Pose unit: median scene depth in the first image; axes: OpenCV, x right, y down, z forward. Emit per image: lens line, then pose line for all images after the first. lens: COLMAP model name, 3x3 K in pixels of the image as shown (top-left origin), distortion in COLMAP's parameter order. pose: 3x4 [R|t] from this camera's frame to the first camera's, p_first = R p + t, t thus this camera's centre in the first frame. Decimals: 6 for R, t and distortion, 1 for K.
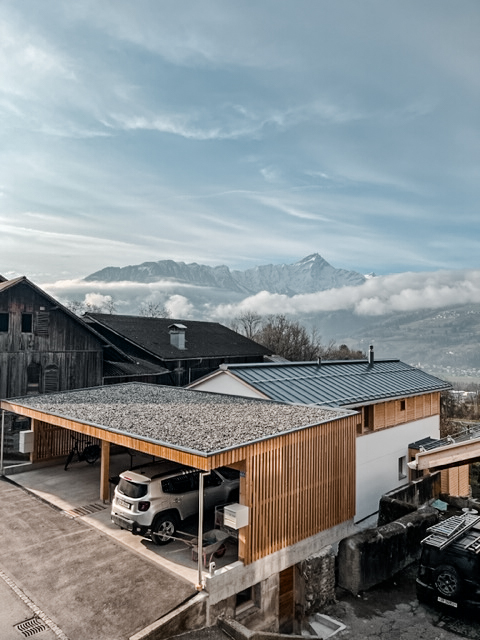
lens RADIAL K [[475.5, 0, 238.4], [0, 475.5, 341.4], [0, 0, 1]] dist [-0.004209, -0.006046]
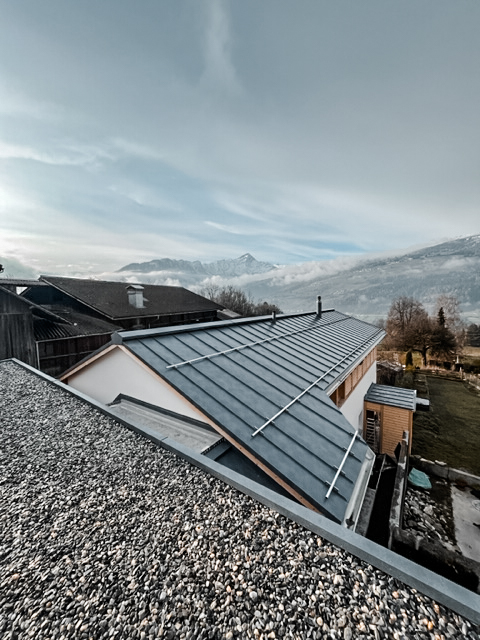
lens RADIAL K [[255.6, 0, 240.0], [0, 255.6, 320.0], [0, 0, 1]] dist [-0.000562, -0.000108]
pose [[0.991526, -0.046457, 0.121318, 0.019520], [0.037828, 0.996652, 0.072486, 0.005135], [-0.124279, -0.067283, 0.989964, 0.189027]]
